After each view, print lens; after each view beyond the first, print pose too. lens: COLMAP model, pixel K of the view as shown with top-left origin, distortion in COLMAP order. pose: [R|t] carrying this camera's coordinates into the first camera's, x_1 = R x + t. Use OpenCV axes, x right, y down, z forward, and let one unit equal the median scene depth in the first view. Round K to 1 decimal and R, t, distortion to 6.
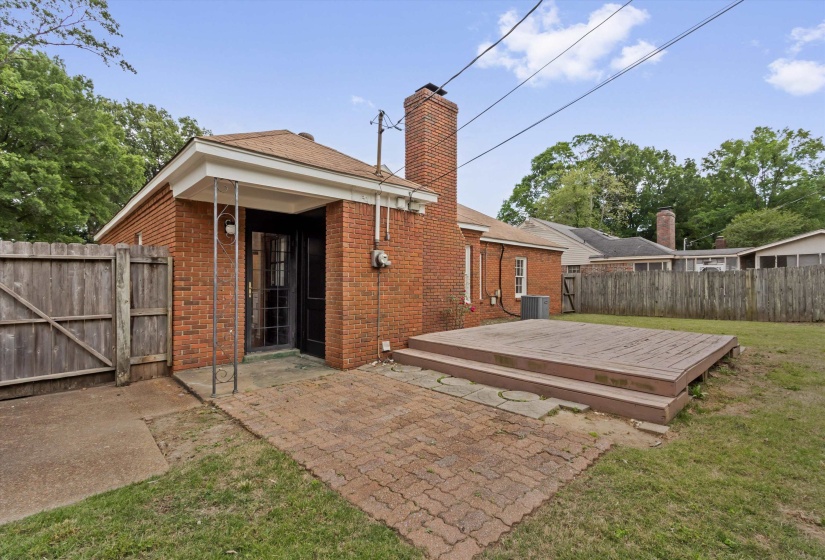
lens RADIAL K [[381.8, 0, 414.0], [0, 381.8, 282.4], [0, 0, 1]] dist [0.004988, 0.000461]
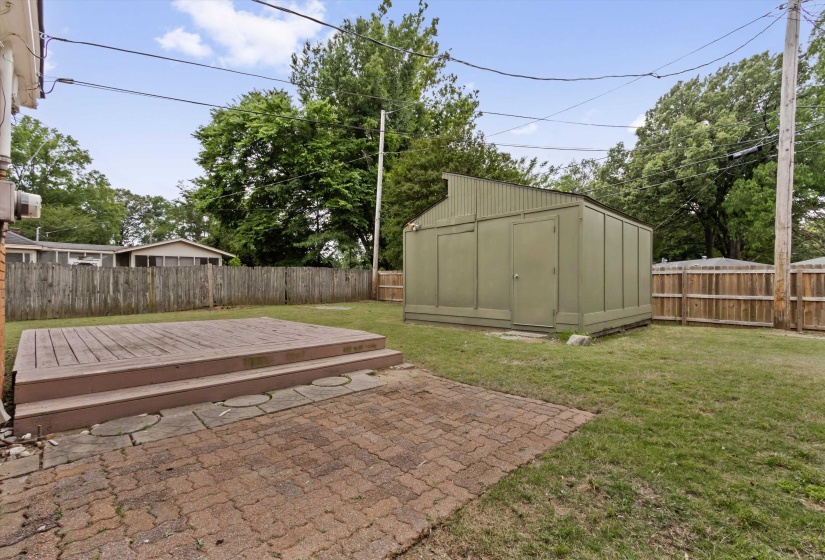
lens RADIAL K [[381.8, 0, 414.0], [0, 381.8, 282.4], [0, 0, 1]] dist [0.004988, 0.000461]
pose [[-0.022524, 0.002021, 0.999744, -0.695481], [-0.002406, 0.999995, -0.002076, 0.033907], [-0.999743, -0.002452, -0.022519, 0.754414]]
